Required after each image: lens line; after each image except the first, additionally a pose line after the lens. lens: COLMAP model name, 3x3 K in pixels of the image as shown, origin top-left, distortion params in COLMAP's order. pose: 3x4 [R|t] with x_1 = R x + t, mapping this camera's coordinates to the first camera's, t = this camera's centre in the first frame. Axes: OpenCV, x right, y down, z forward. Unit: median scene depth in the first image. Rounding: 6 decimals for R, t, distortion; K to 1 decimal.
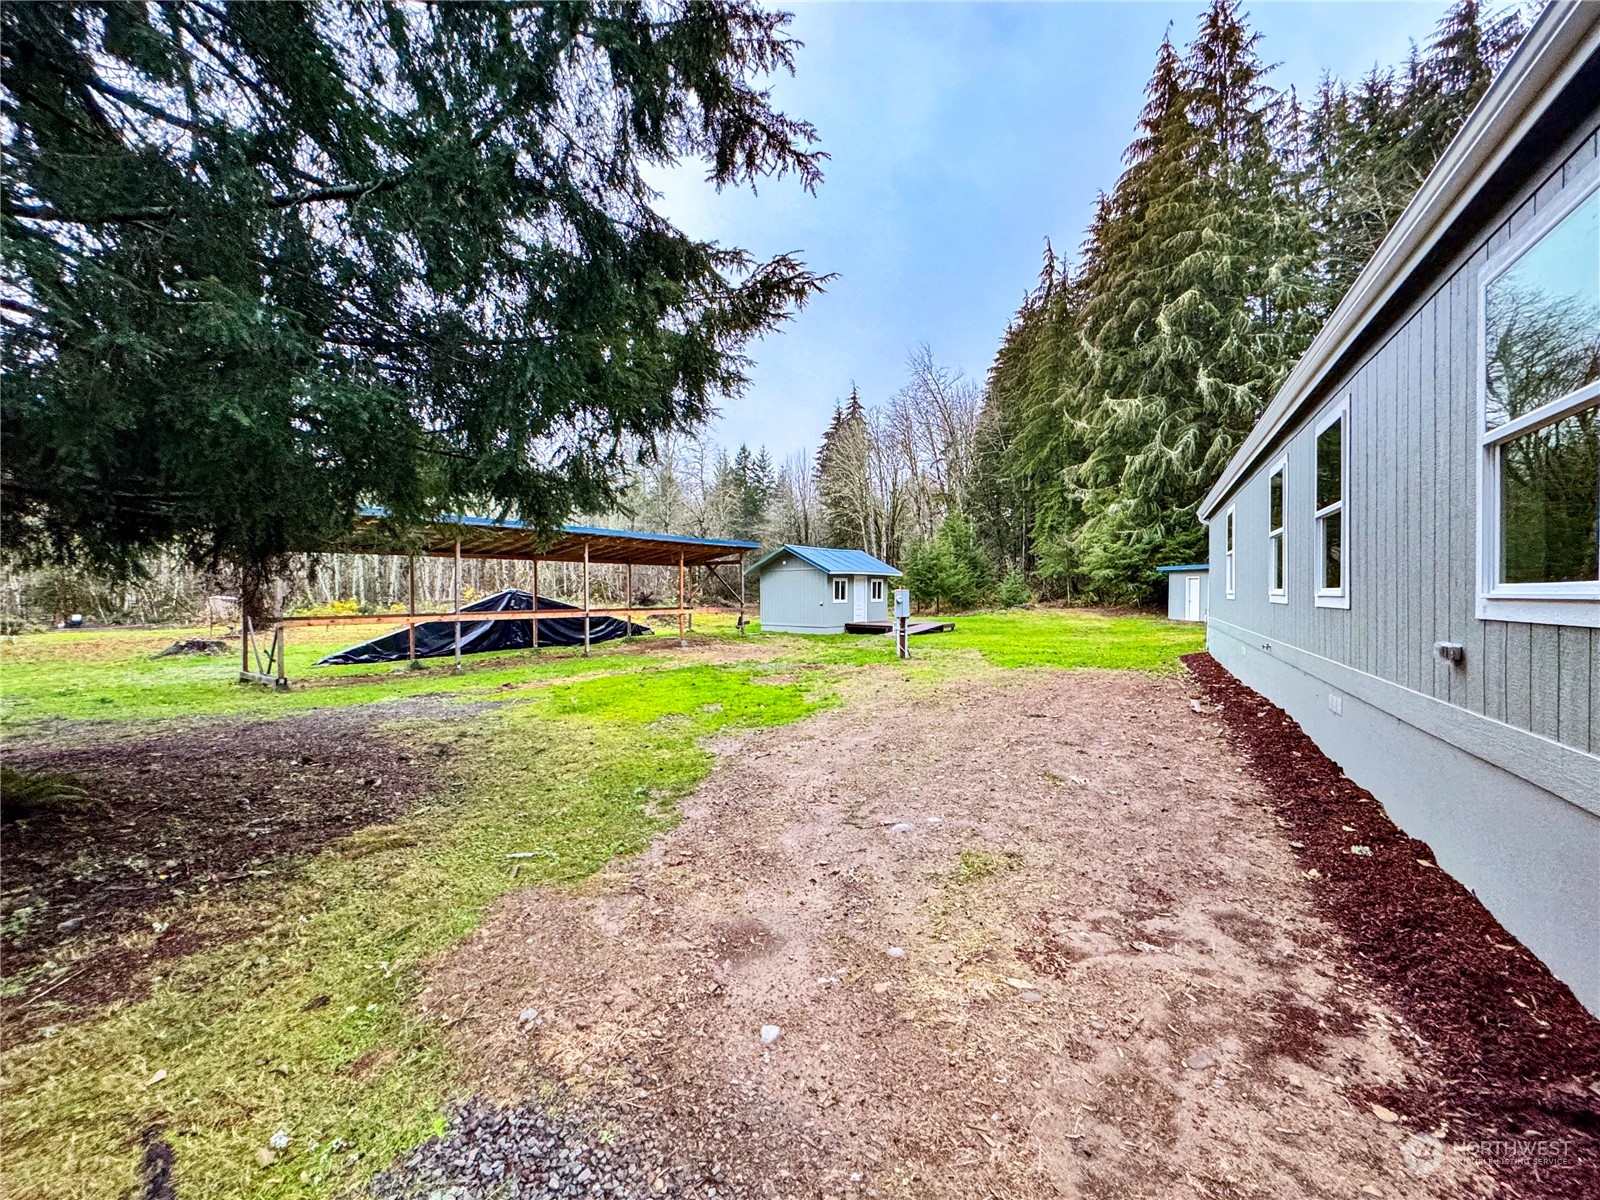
lens RADIAL K [[648.1, 0, 797.0], [0, 648.1, 594.3], [0, 0, 1]] dist [-0.007185, 0.000719]
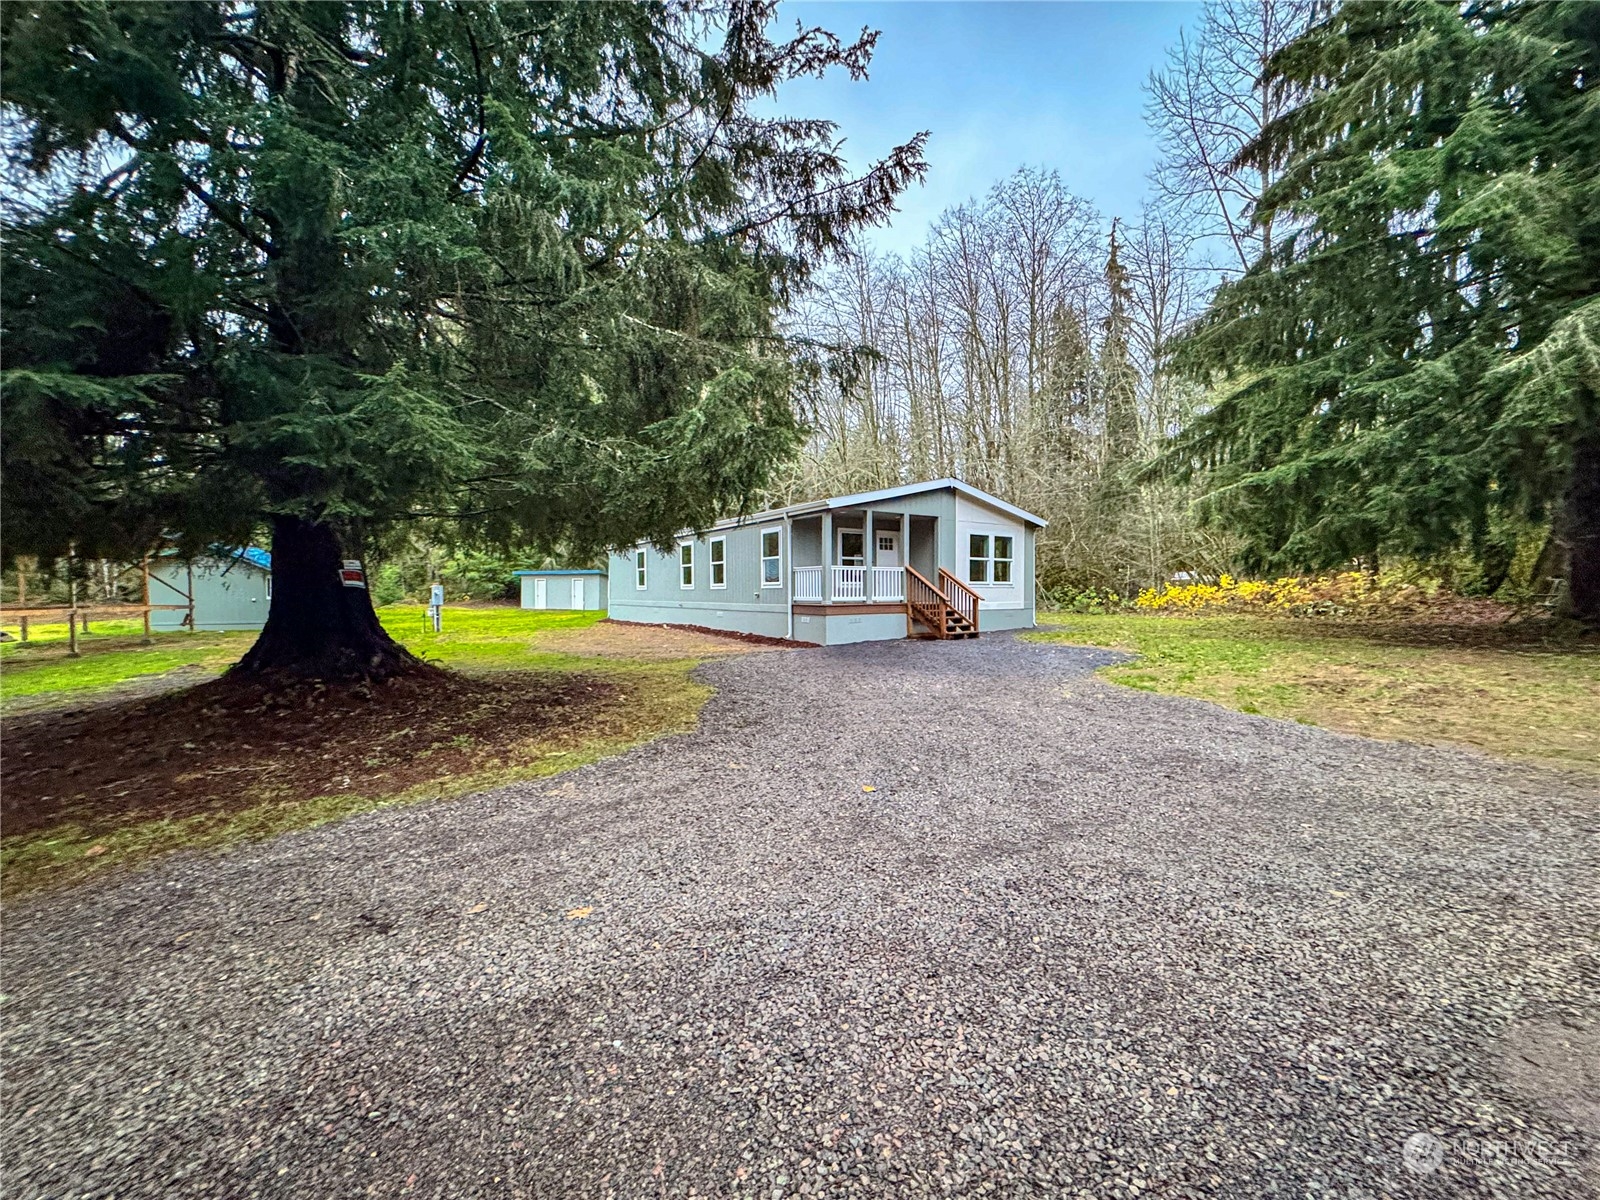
lens RADIAL K [[648.1, 0, 790.6], [0, 648.1, 585.6], [0, 0, 1]] dist [-0.007185, 0.000719]
pose [[0.487030, 0.004819, 0.873372, -0.320278], [0.007990, 0.999918, -0.009973, 0.005920], [-0.873349, 0.011835, 0.486951, -0.169843]]
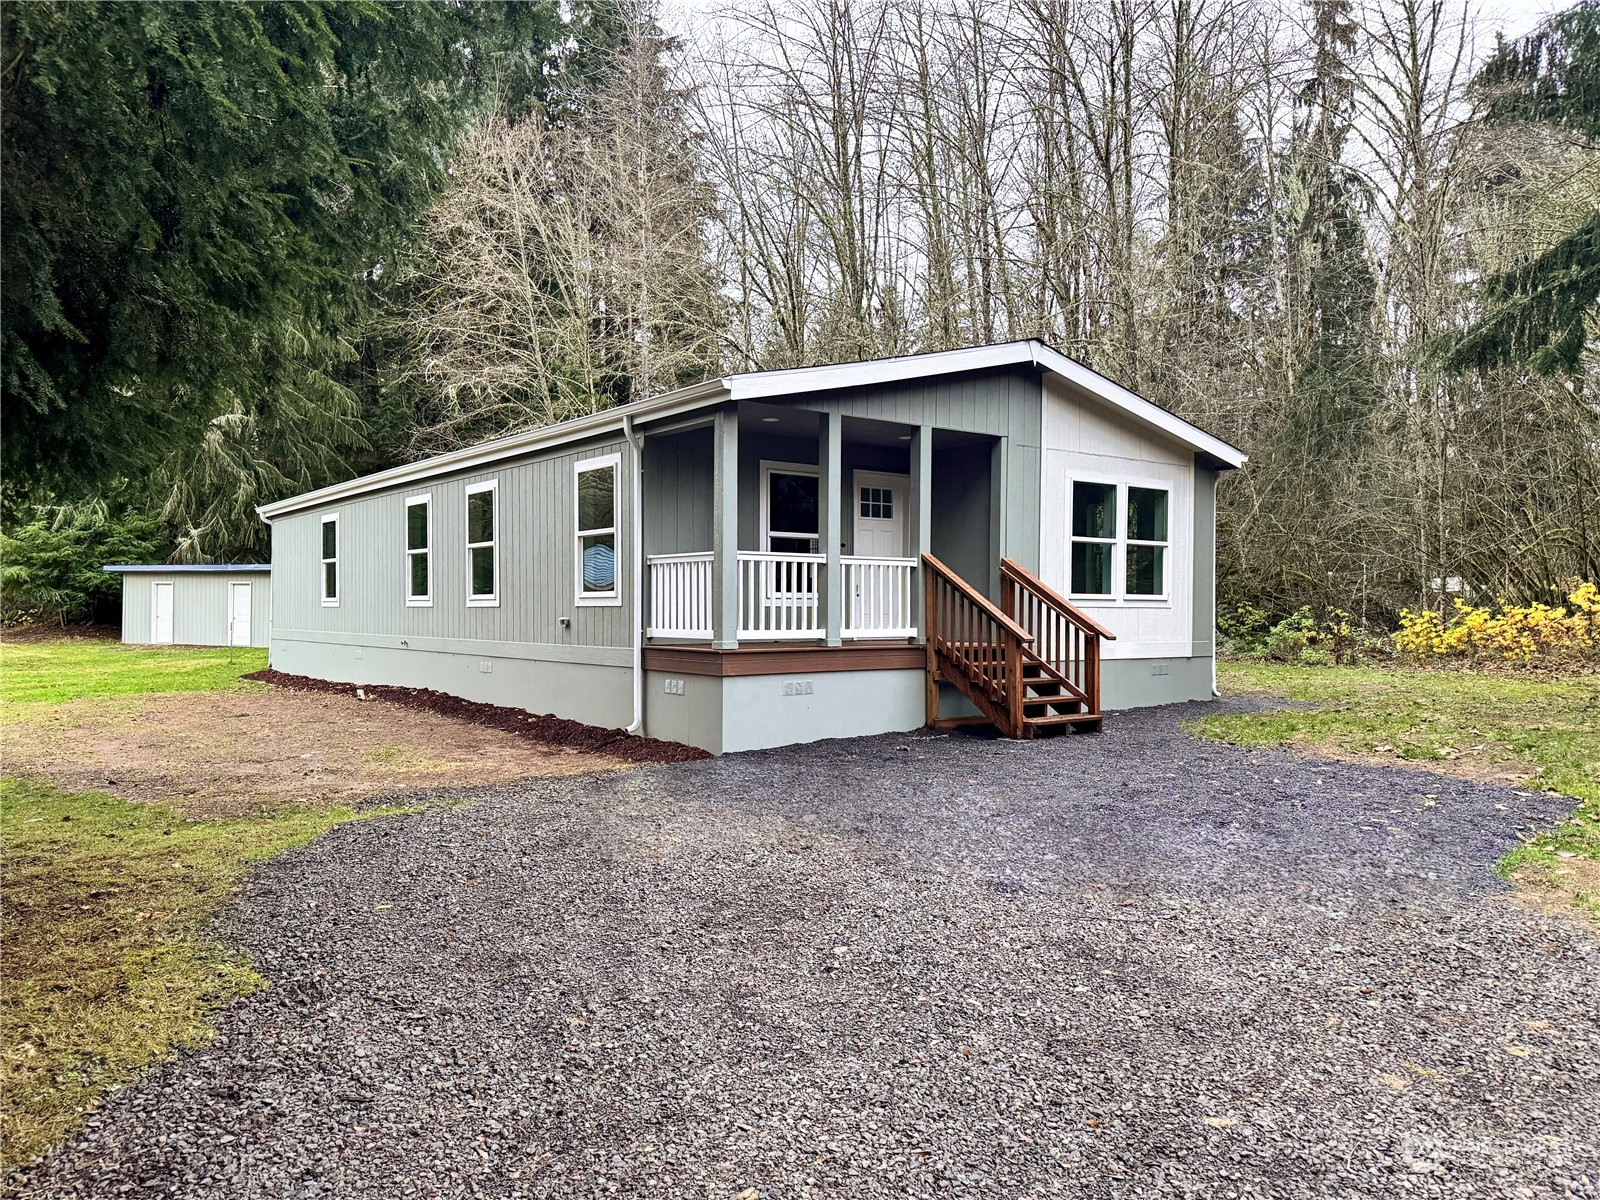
lens RADIAL K [[1167.3, 0, 799.9], [0, 1167.3, 606.0], [0, 0, 1]] dist [0.004564, -0.000220]
pose [[0.416477, 0.001605, 0.909145, -0.205976], [0.002839, 0.999991, -0.003066, 0.004104], [-0.909142, 0.003858, 0.416469, -0.127492]]
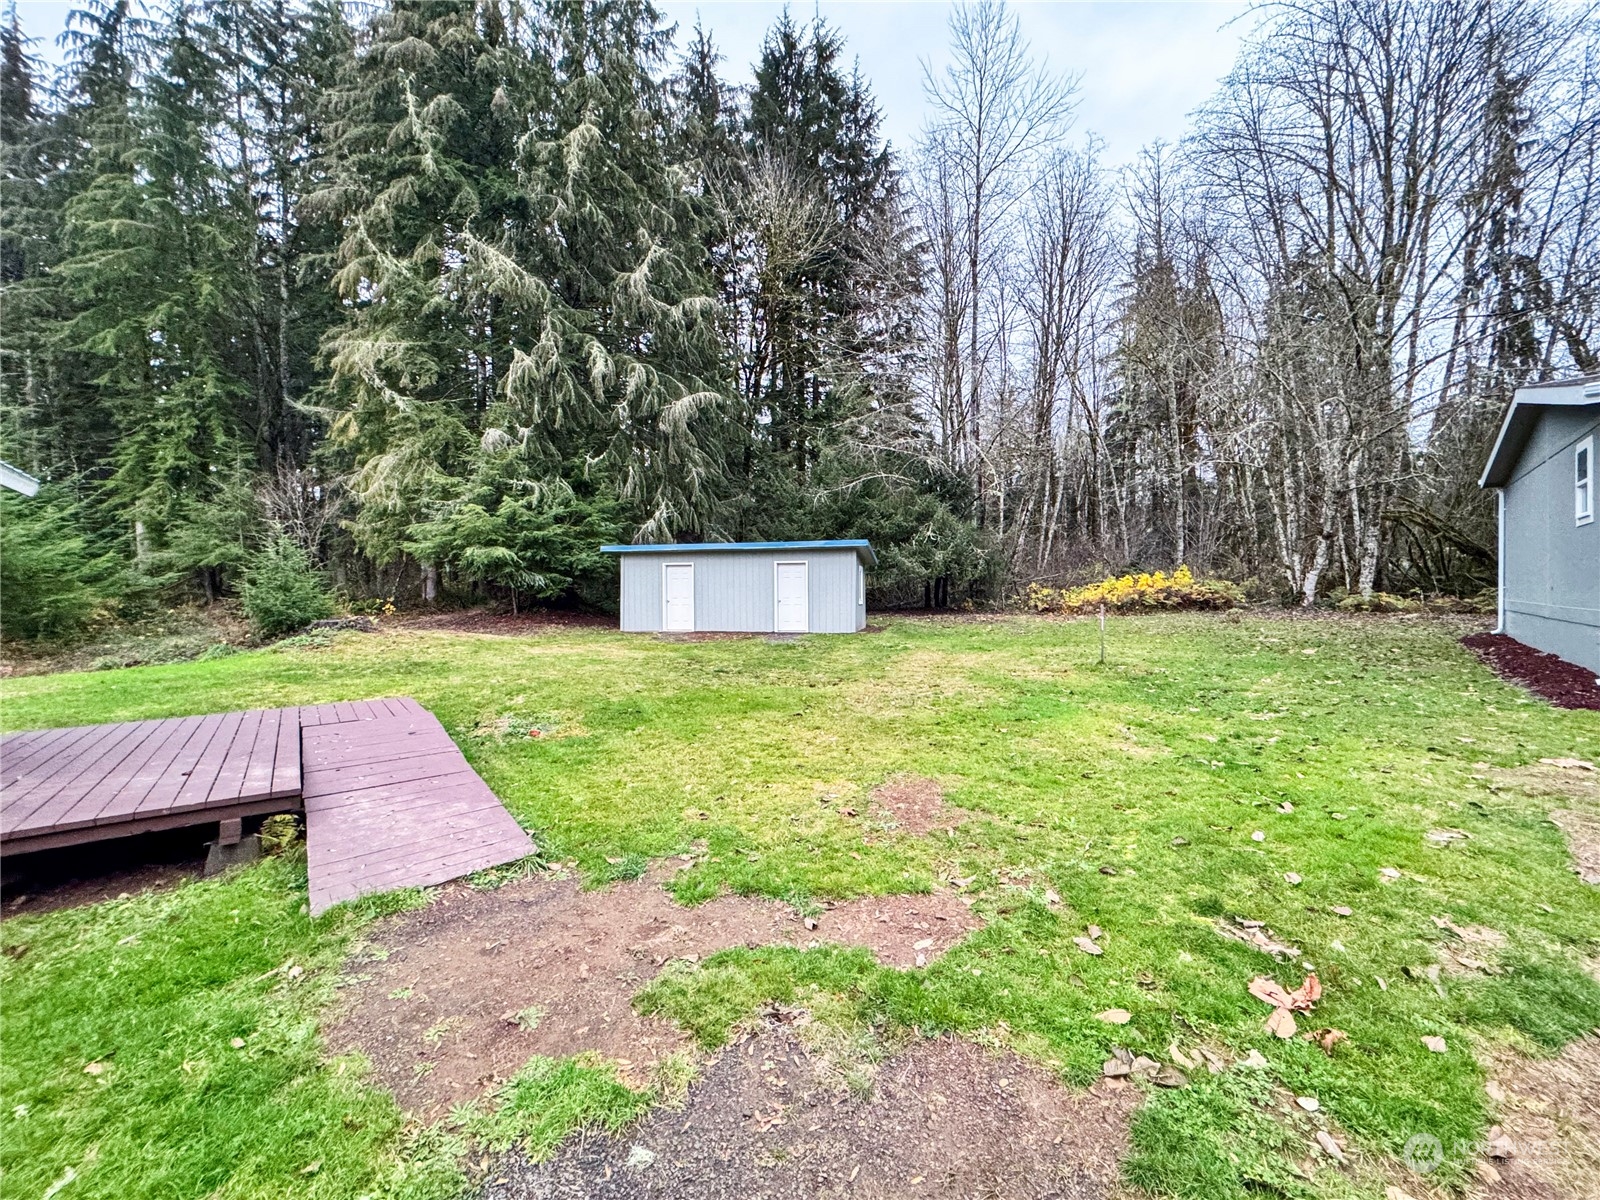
lens RADIAL K [[648.1, 0, 801.1], [0, 648.1, 604.6], [0, 0, 1]] dist [-0.007185, 0.000719]
pose [[0.225057, -0.018064, 0.974178, 0.012191], [0.015286, 0.999771, 0.015007, 0.005105], [-0.974226, 0.011514, 0.225281, 0.606865]]
